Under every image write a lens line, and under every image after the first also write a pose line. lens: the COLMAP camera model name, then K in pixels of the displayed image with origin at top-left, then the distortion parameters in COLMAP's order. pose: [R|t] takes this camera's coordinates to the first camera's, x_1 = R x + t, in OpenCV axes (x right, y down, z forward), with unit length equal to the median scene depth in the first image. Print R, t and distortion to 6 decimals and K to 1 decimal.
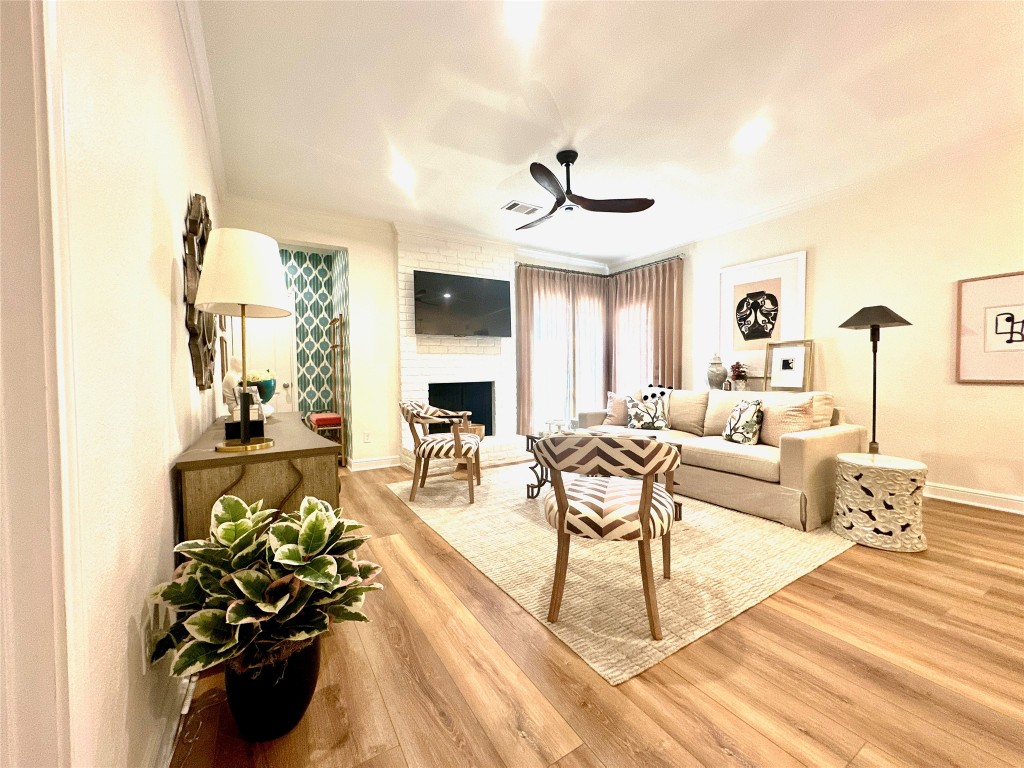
lens RADIAL K [[409.1, 0, 511.6], [0, 409.1, 380.5], [0, 0, 1]] dist [-0.001806, -0.000141]
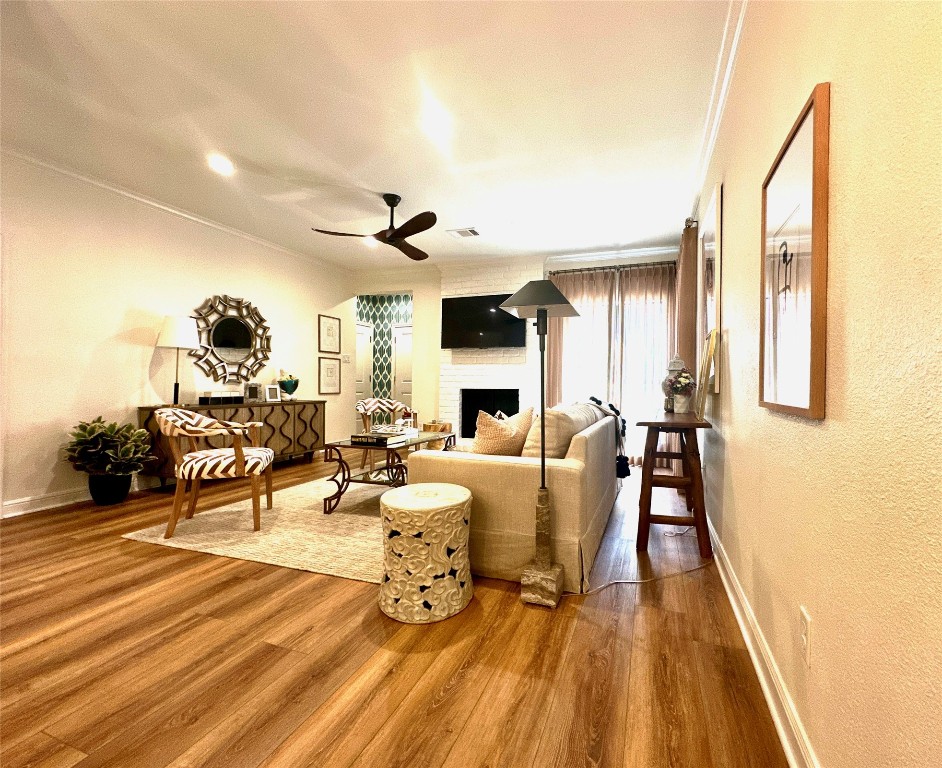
lens RADIAL K [[390.9, 0, 471.0], [0, 390.9, 384.0], [0, 0, 1]] dist [-0.000280, 0.000016]
pose [[0.640088, 0.017146, -0.768110, 1.174168], [-0.029027, 0.999577, -0.001876, -0.009432], [0.767753, 0.023497, 0.640315, 0.460601]]
